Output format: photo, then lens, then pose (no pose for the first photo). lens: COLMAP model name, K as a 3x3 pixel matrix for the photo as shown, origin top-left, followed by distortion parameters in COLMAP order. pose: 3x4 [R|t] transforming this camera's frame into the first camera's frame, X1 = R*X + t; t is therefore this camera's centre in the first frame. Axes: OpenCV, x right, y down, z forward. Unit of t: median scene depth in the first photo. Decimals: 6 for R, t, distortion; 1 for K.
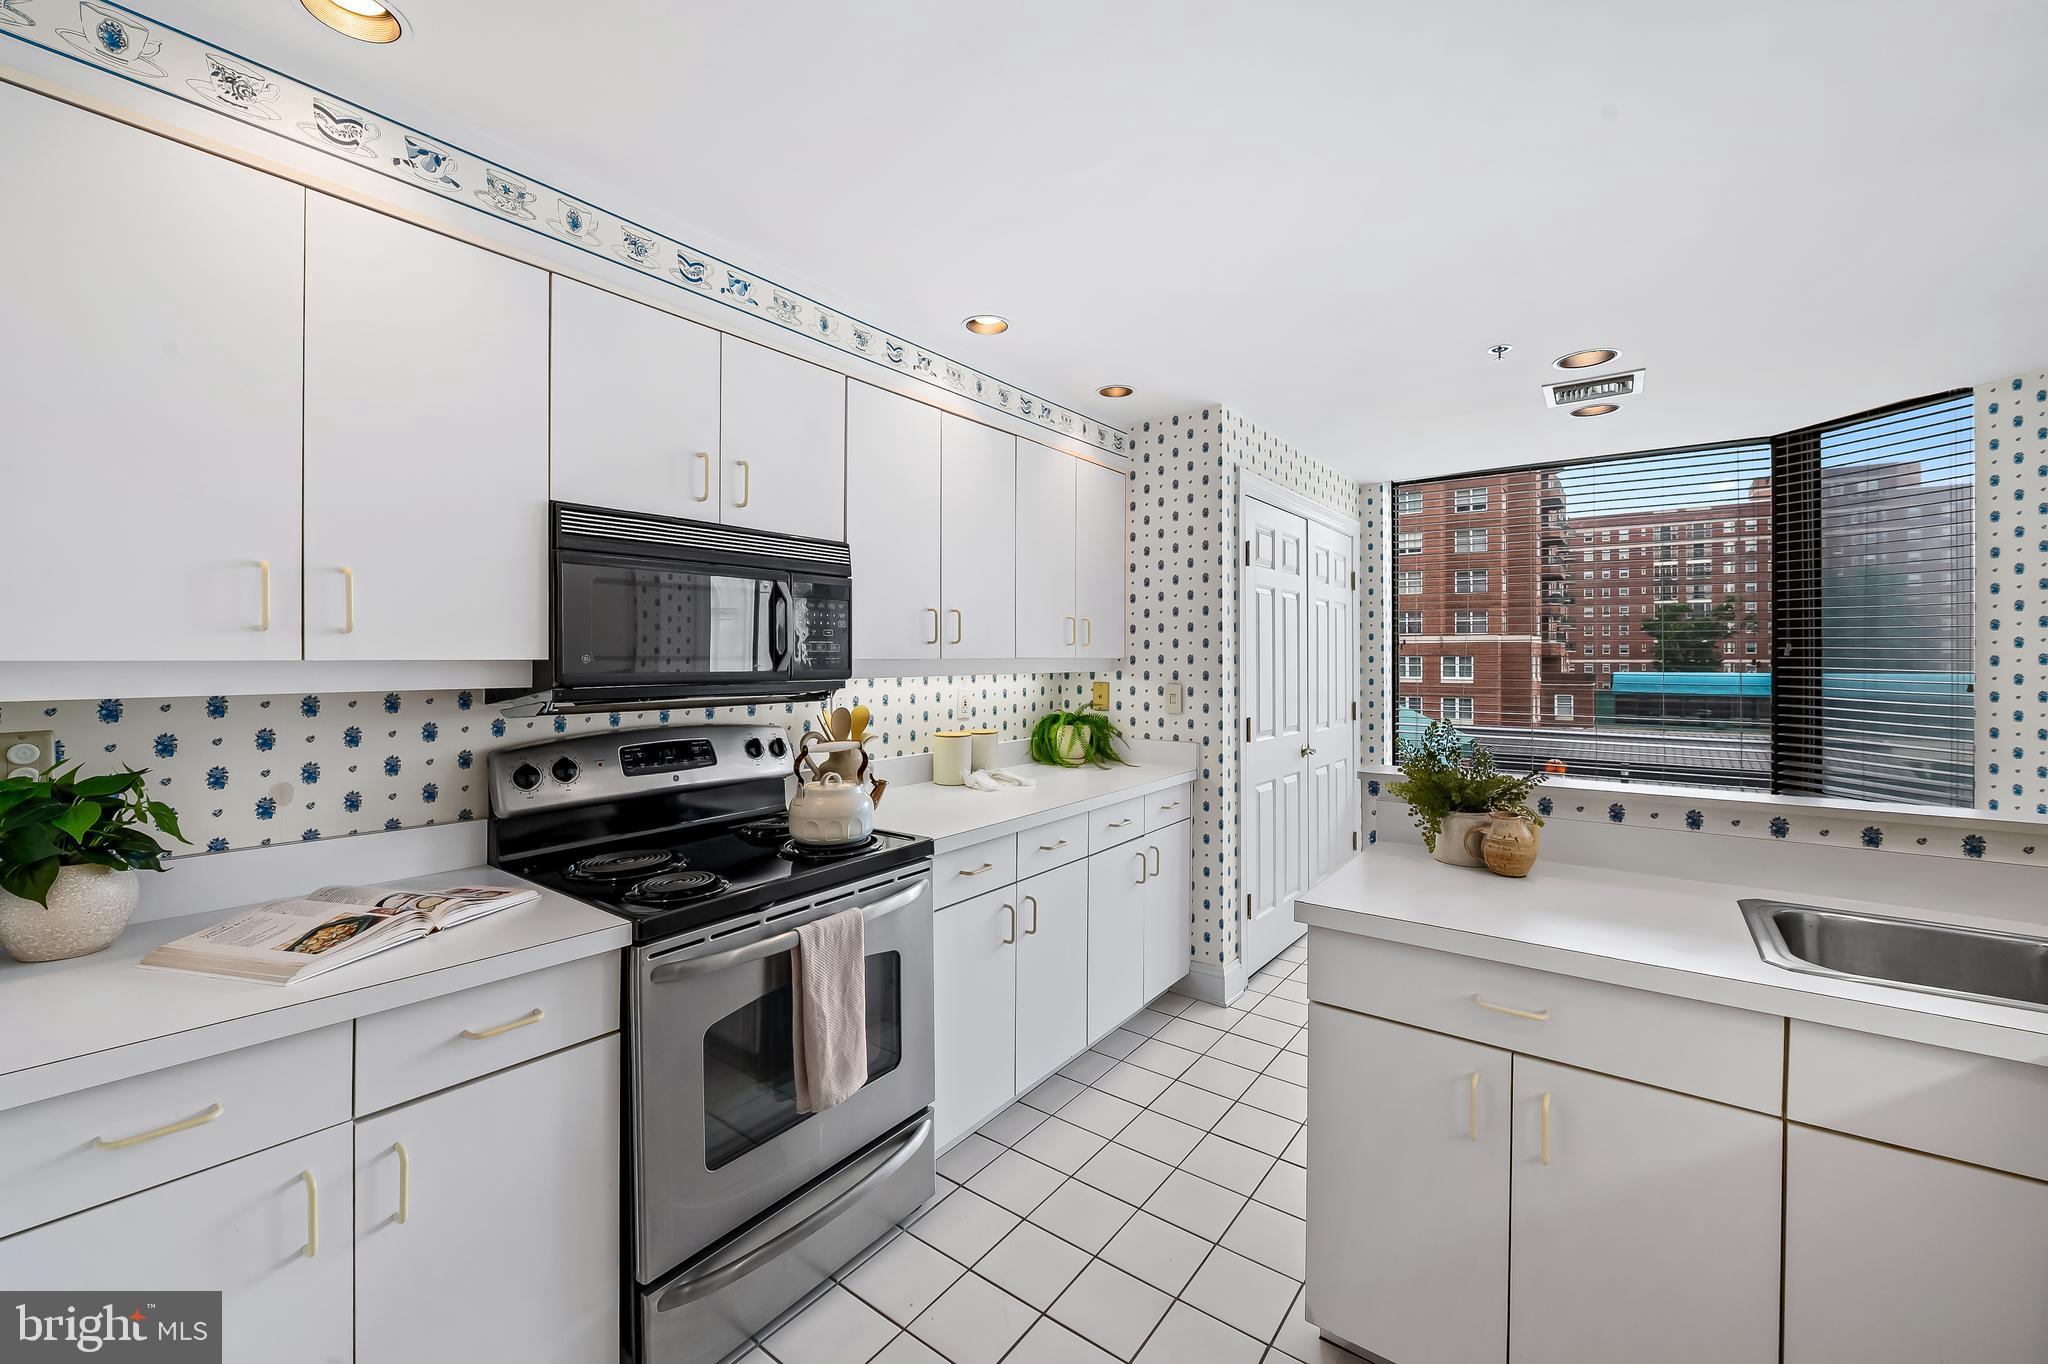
lens RADIAL K [[825.1, 0, 1028.1], [0, 825.1, 657.3], [0, 0, 1]] dist [-0.005446, -0.000099]
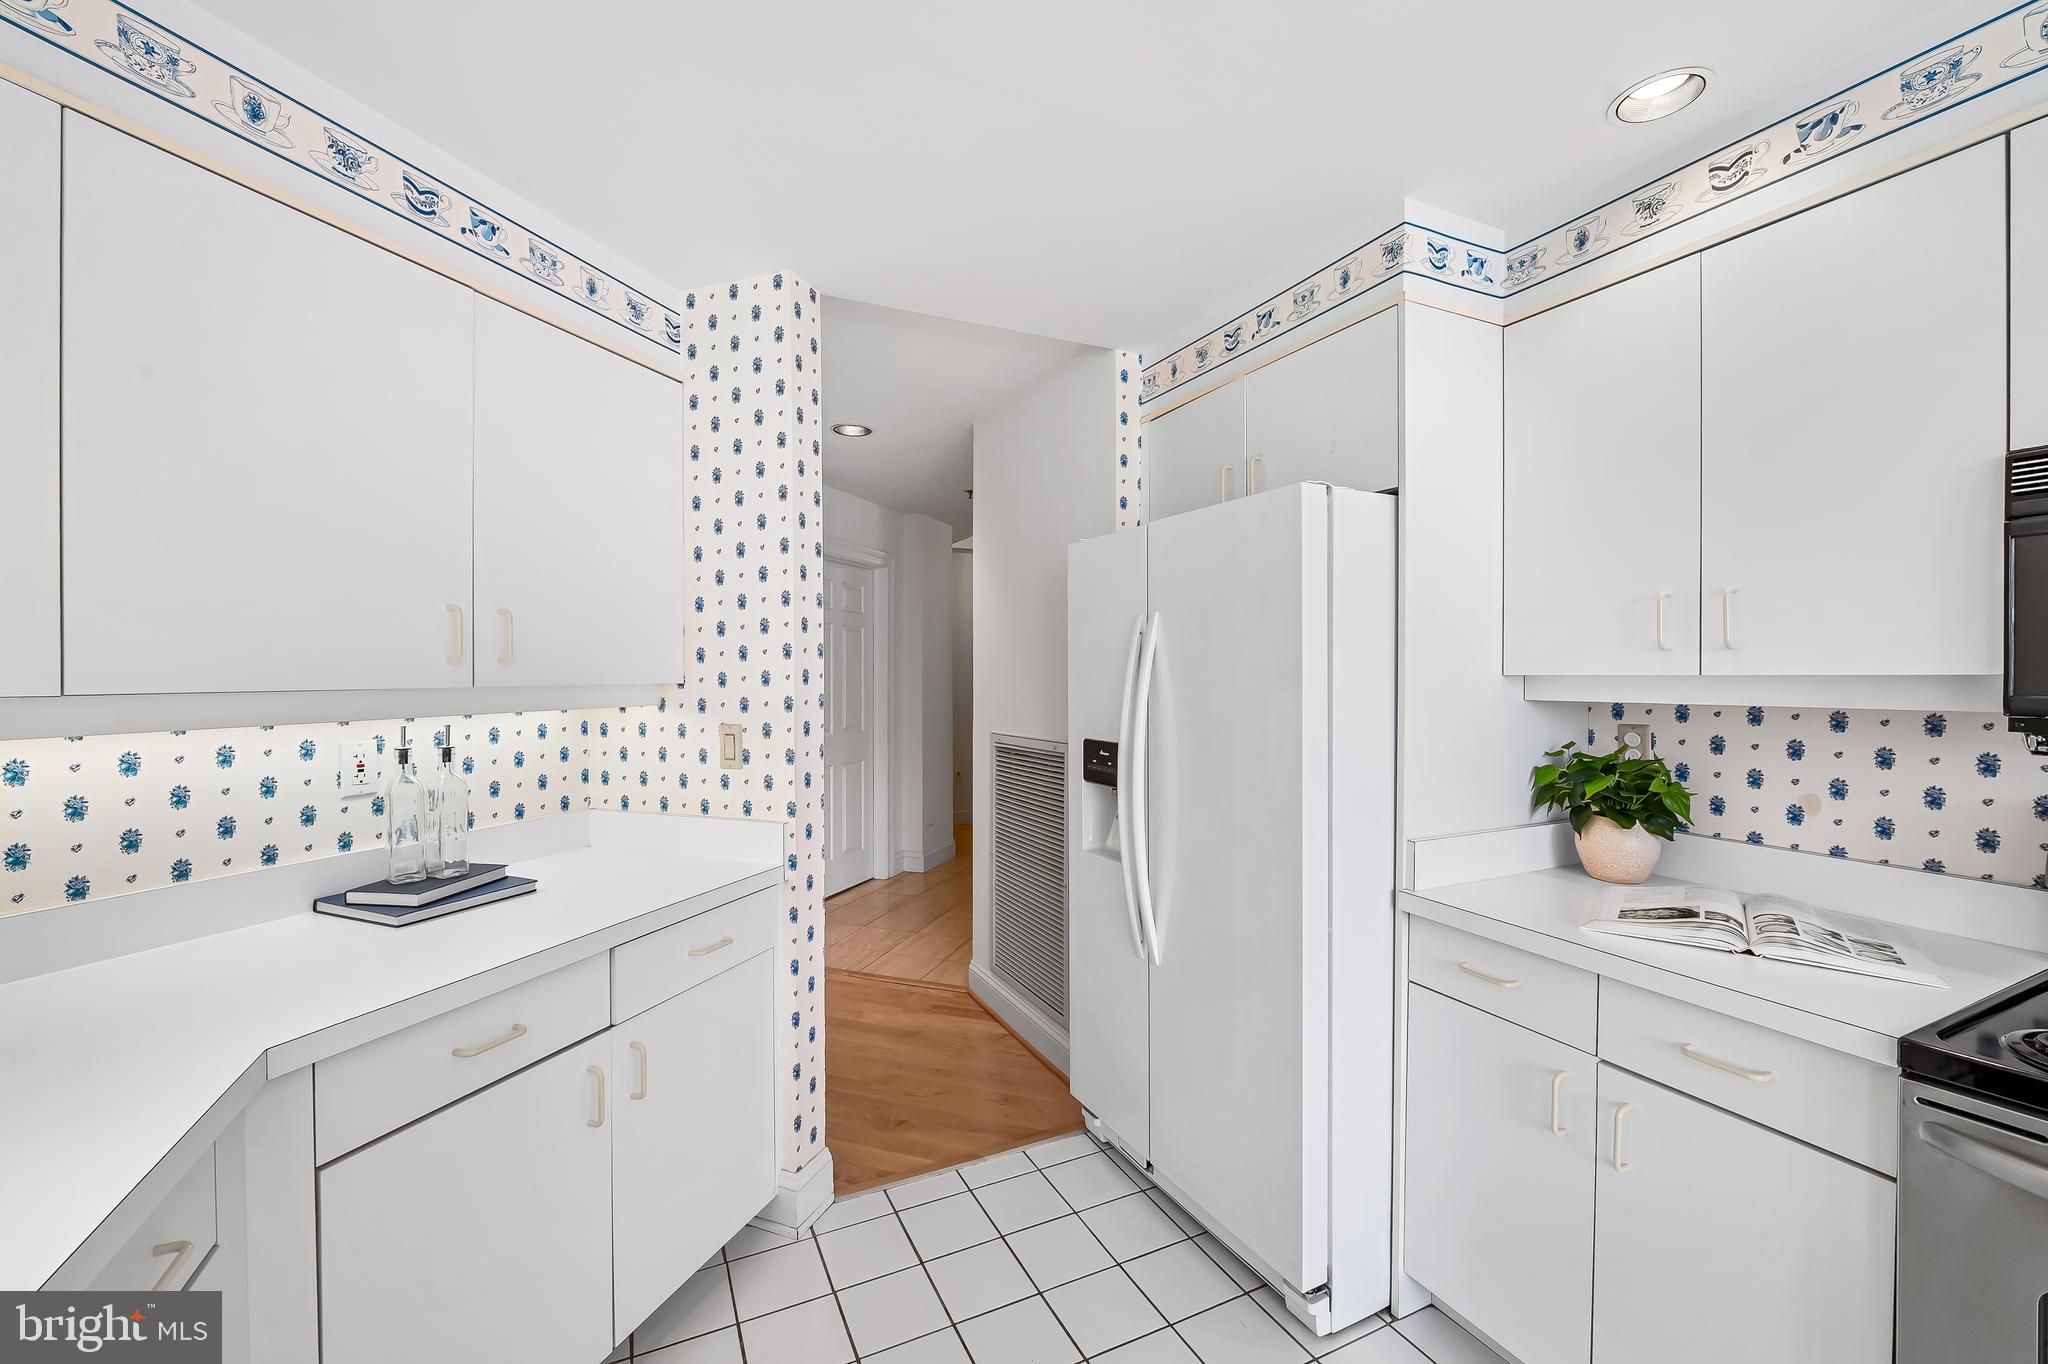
lens RADIAL K [[834.3, 0, 1007.2], [0, 834.3, 684.2], [0, 0, 1]] dist [-0.009417, -0.000302]
pose [[-0.466685, 0.011817, -0.884345, 0.216567], [0.001941, 0.999922, 0.012337, 0.000262], [0.884421, 0.004041, -0.466672, 0.266692]]
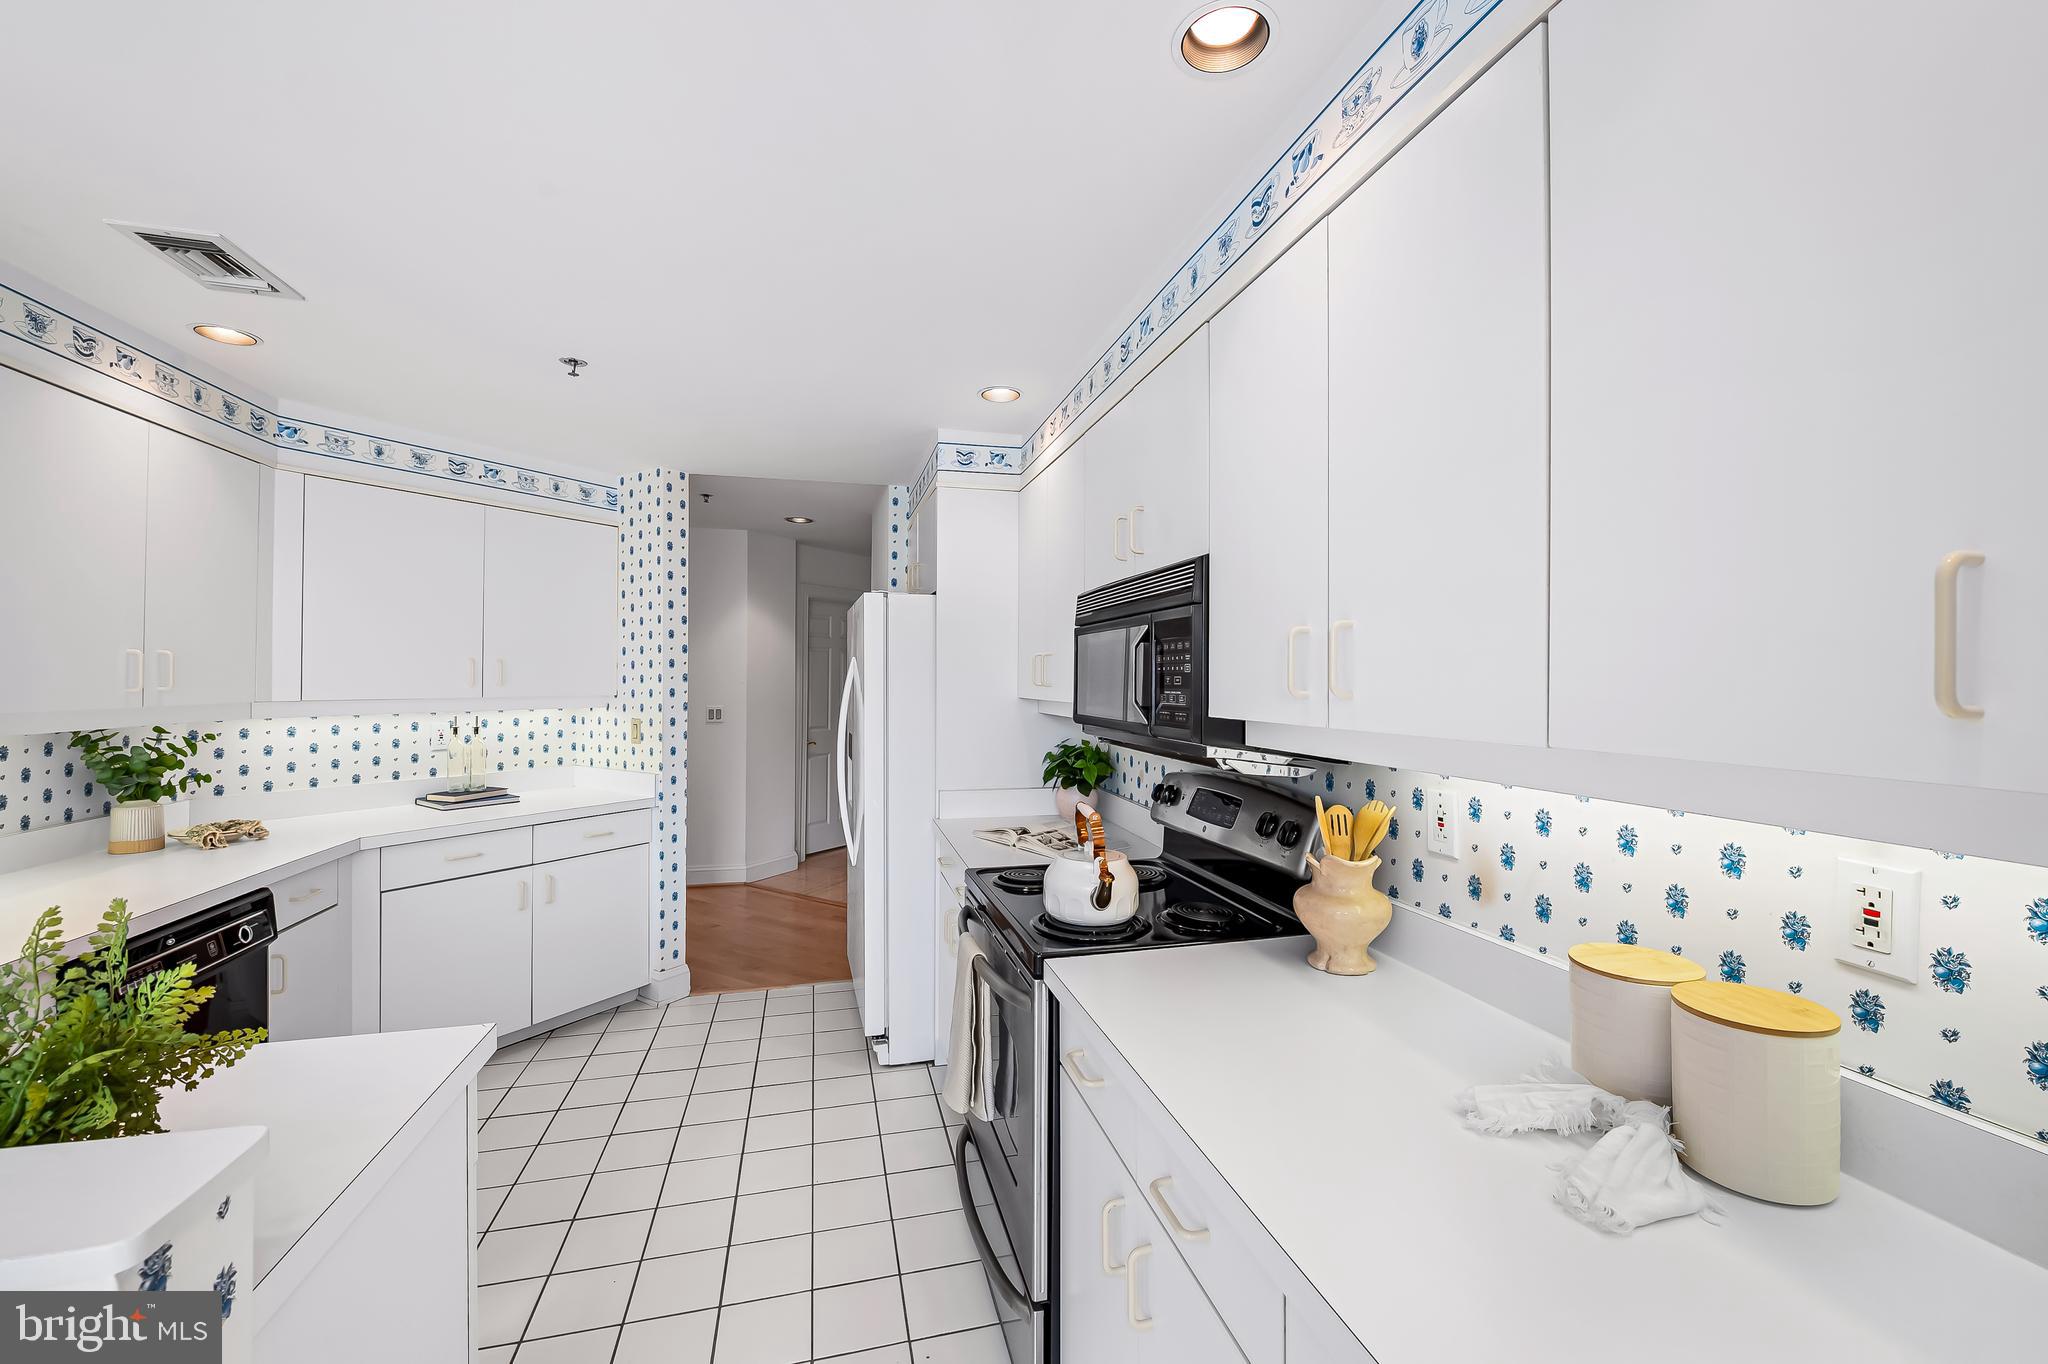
lens RADIAL K [[823.0, 0, 1024.4], [0, 823.0, 678.7], [0, 0, 1]] dist [-0.007362, 0.000119]
pose [[-0.630801, -0.003265, -0.775938, 0.284044], [-0.006093, 0.999981, 0.000746, -0.019208], [0.775921, 0.005198, -0.630809, 0.867305]]
